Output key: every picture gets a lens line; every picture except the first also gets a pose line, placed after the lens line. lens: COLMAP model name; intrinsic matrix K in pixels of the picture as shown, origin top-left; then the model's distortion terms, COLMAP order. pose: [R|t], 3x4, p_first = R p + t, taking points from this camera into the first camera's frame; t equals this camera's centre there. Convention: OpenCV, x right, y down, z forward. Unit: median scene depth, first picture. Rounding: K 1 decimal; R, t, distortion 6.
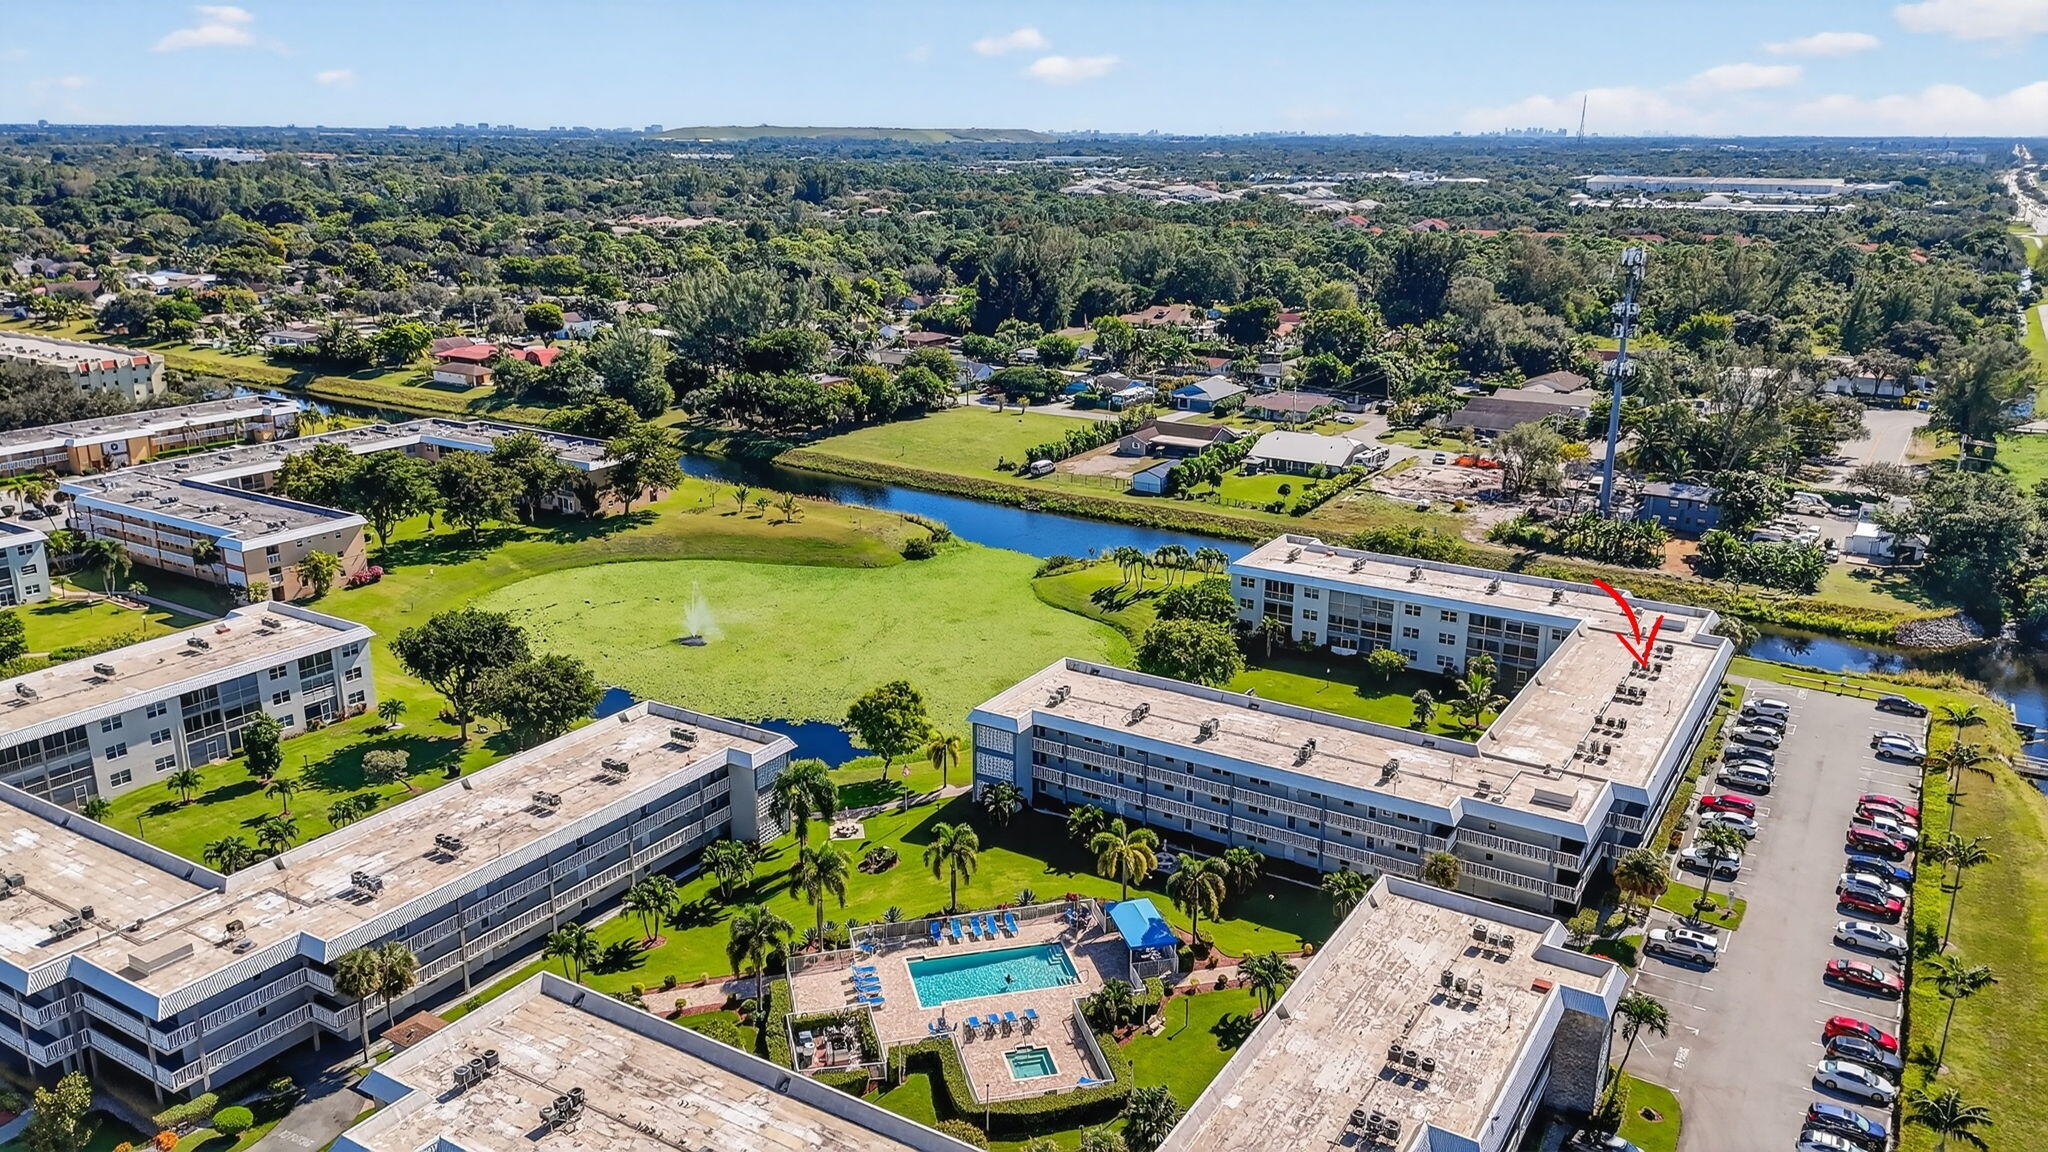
lens RADIAL K [[1521.3, 0, 1024.0], [0, 1521.3, 576.0], [0, 0, 1]] dist [0.034001, -0.000993]
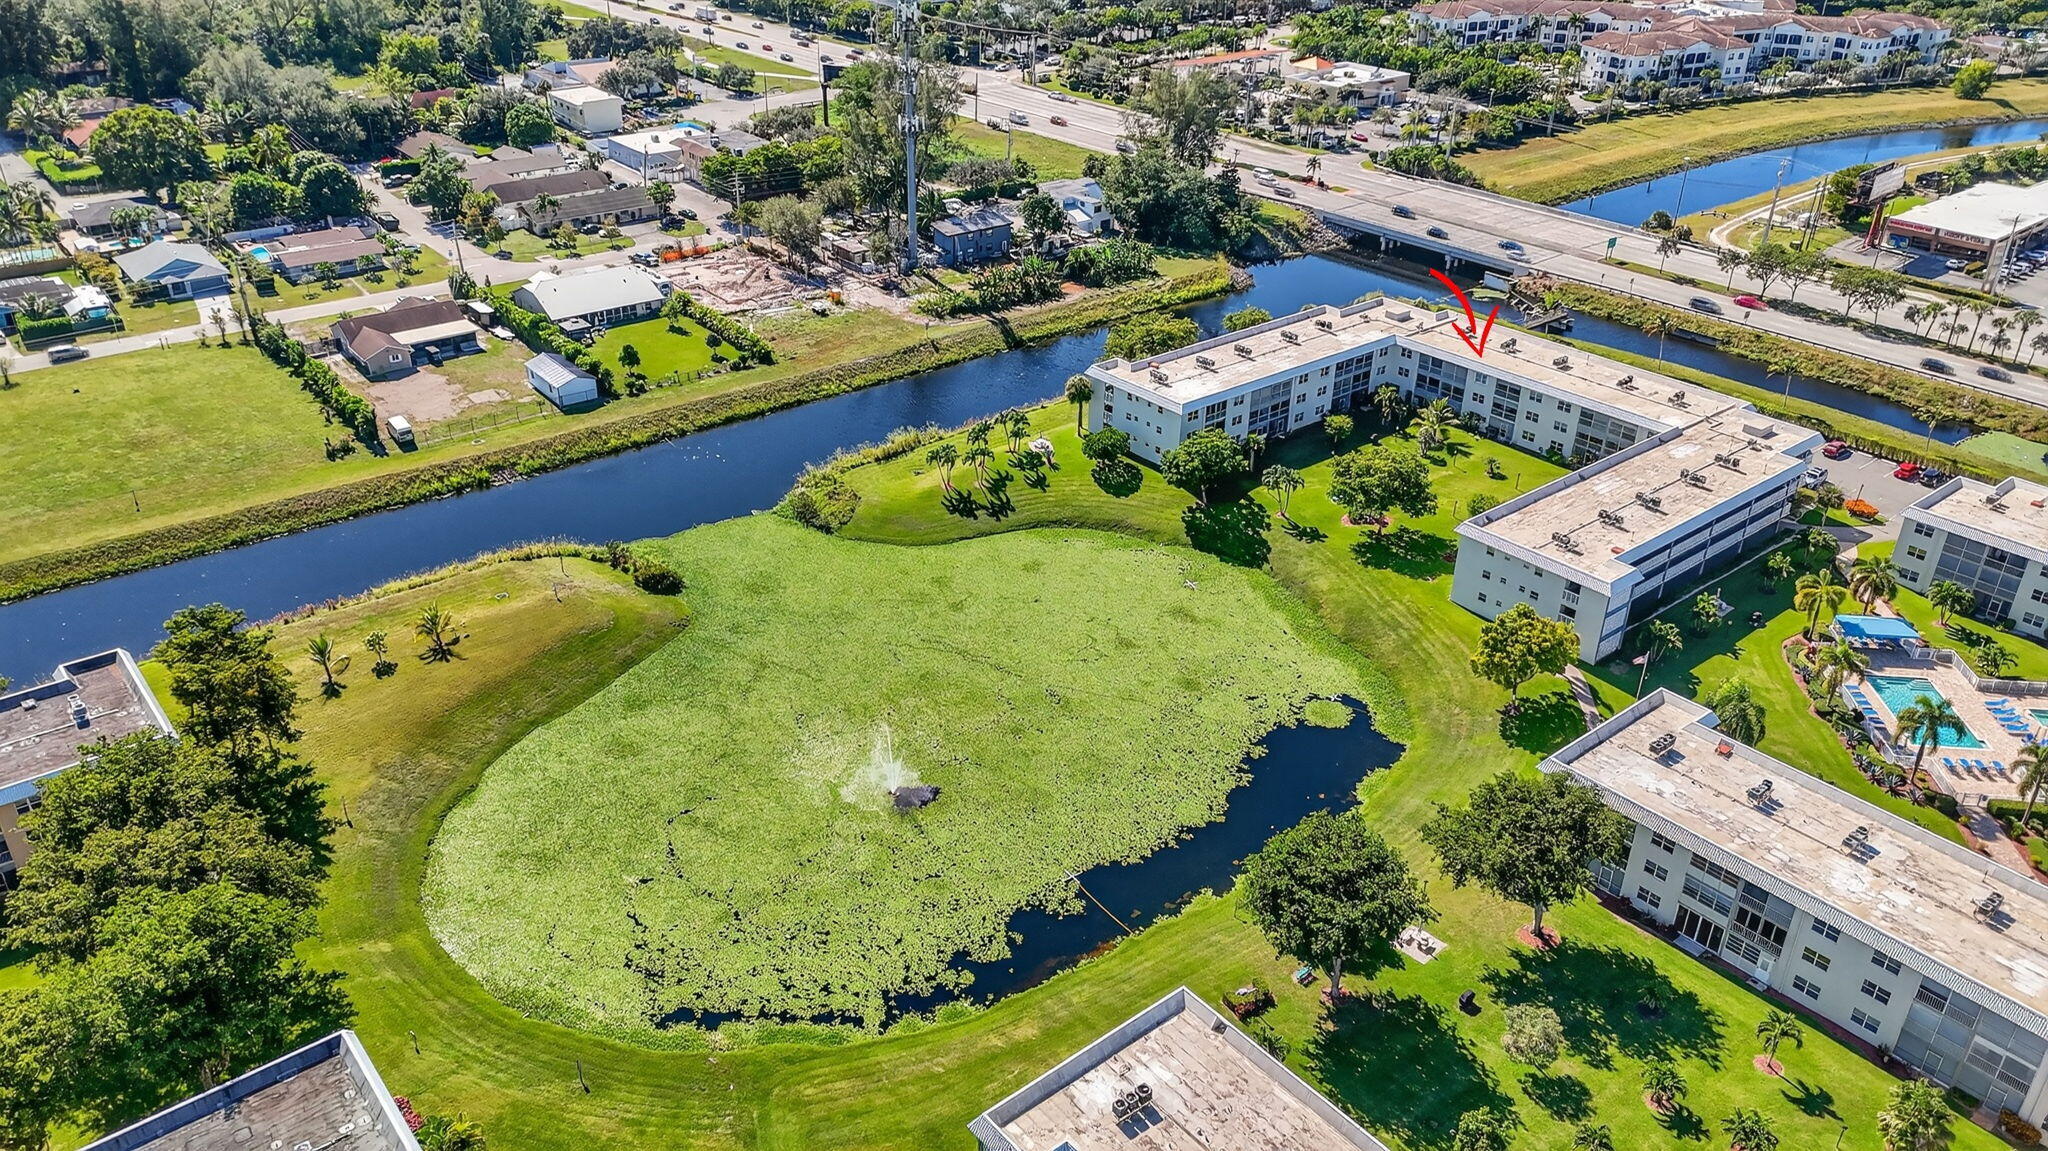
lens RADIAL K [[1513.2, 0, 1024.0], [0, 1513.2, 575.5], [0, 0, 1]] dist [0.072982, -0.071269]
pose [[0.320450, -0.453324, 0.831751, -0.640767], [0.255793, 0.886847, 0.384803, -0.263253], [-0.912076, 0.089445, 0.400147, 0.586437]]
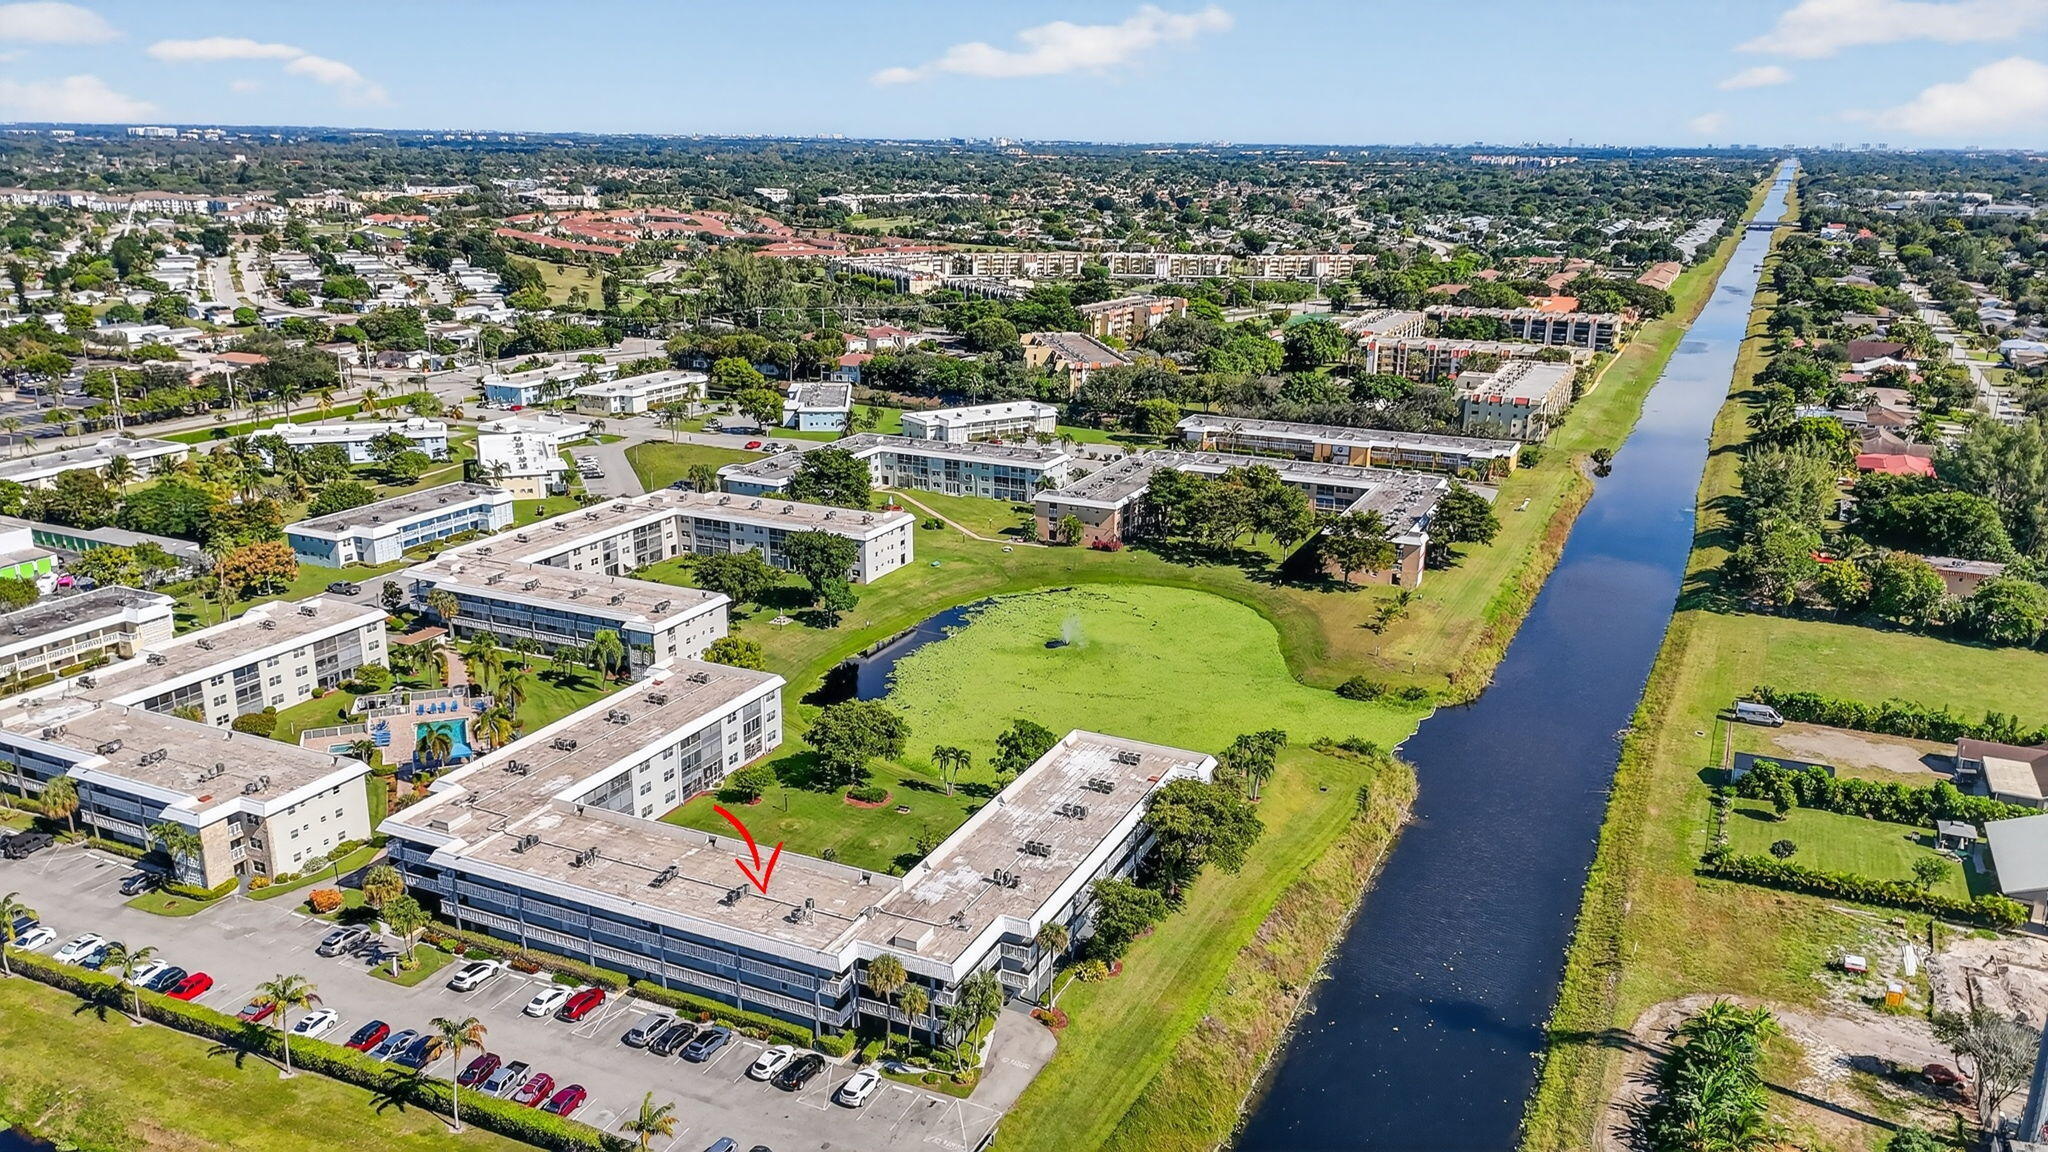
lens RADIAL K [[1491.0, 0, 1024.0], [0, 1491.0, 576.0], [0, 0, 1]] dist [0.098027, -0.125094]
pose [[0.118959, 0.275052, -0.954041, 0.826254], [-0.293186, 0.927750, 0.230916, -0.252305], [0.948626, 0.252242, 0.191005, 0.633939]]
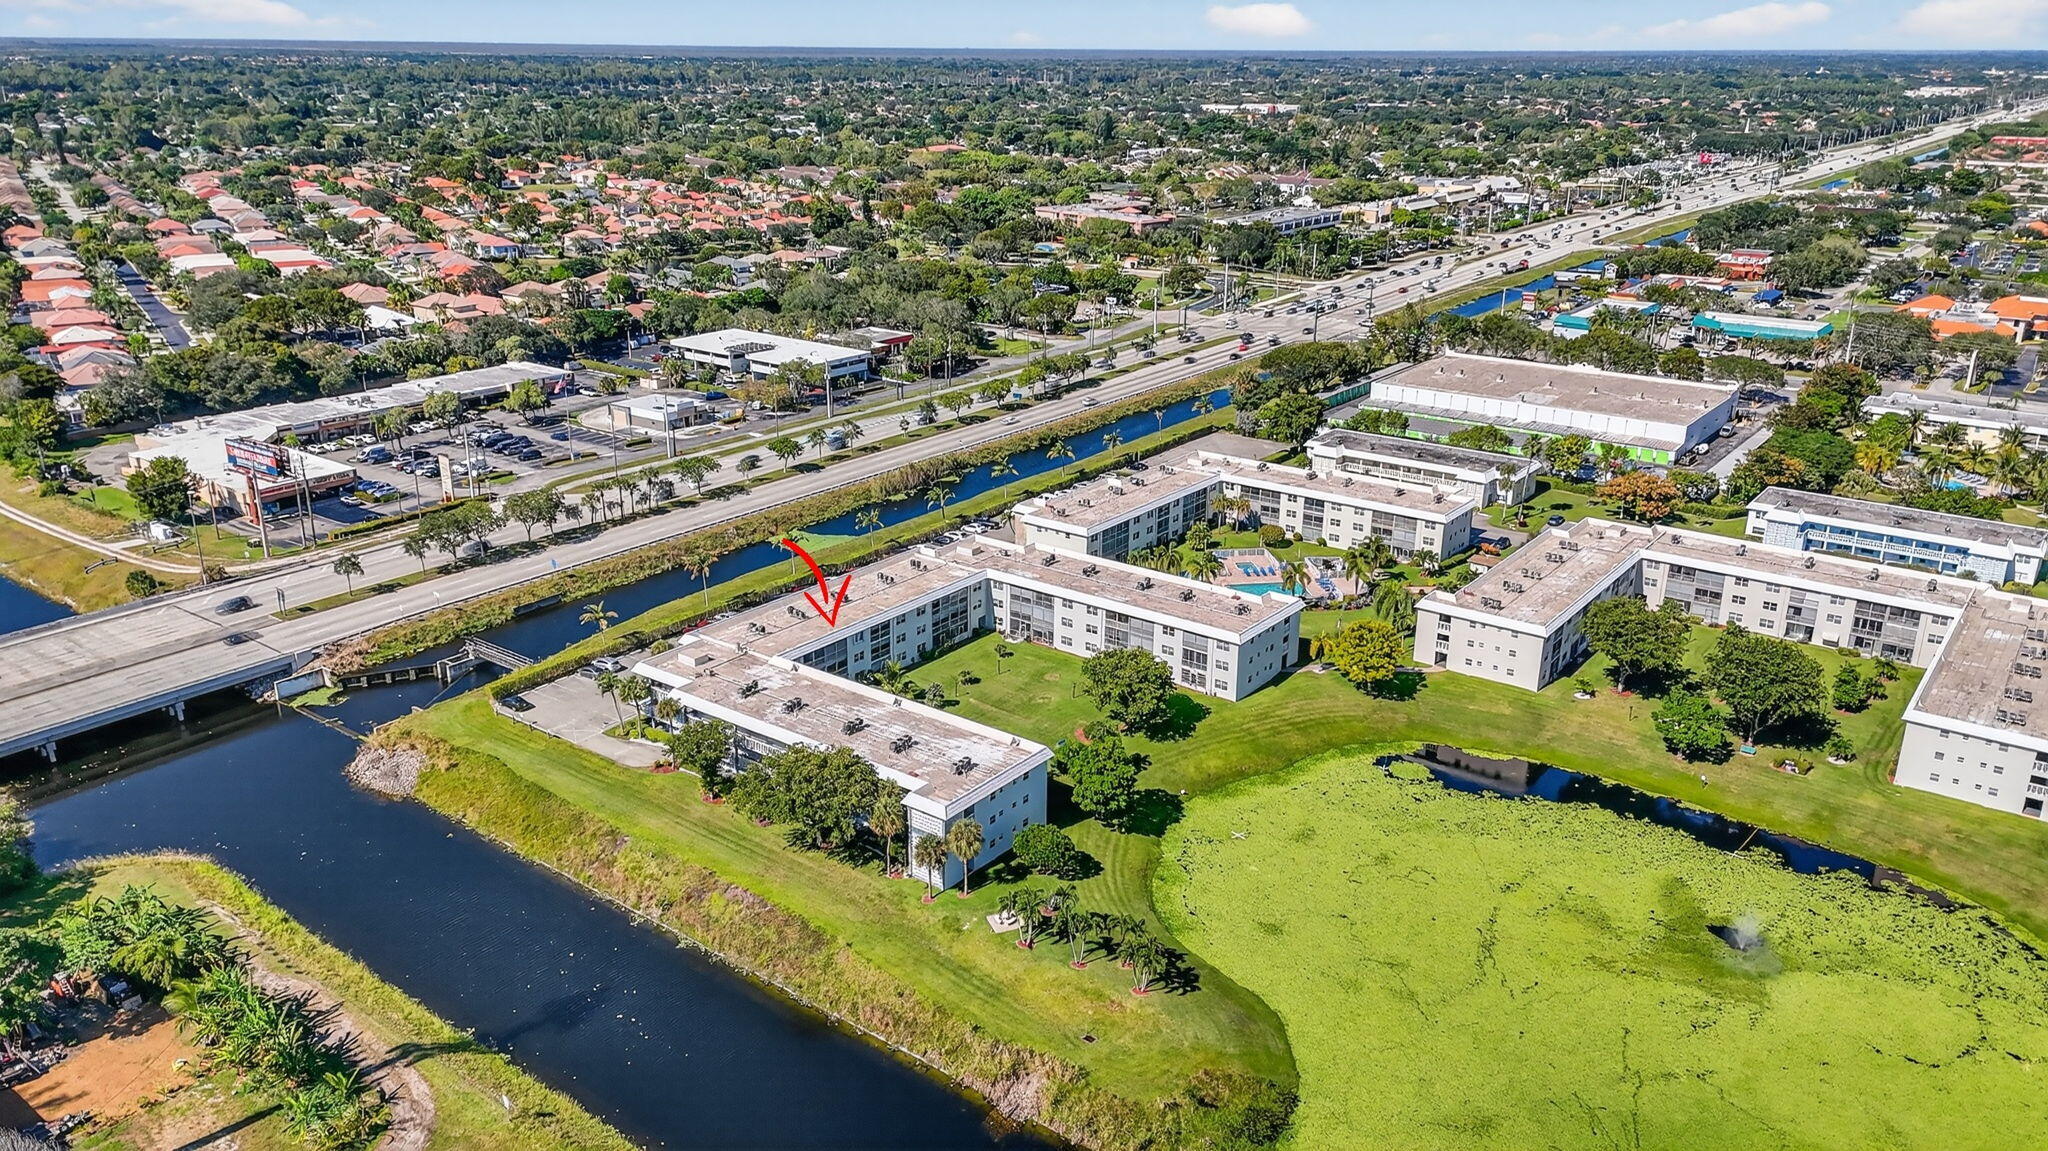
lens RADIAL K [[1508.3, 0, 1031.2], [0, 1508.3, 575.6], [0, 0, 1]] dist [0.100311, -0.126189]
pose [[-0.995358, -0.043190, 0.086001, 0.060963], [0.015299, 0.811264, 0.584480, -0.486898], [-0.095013, 0.583083, -0.806838, 1.353093]]
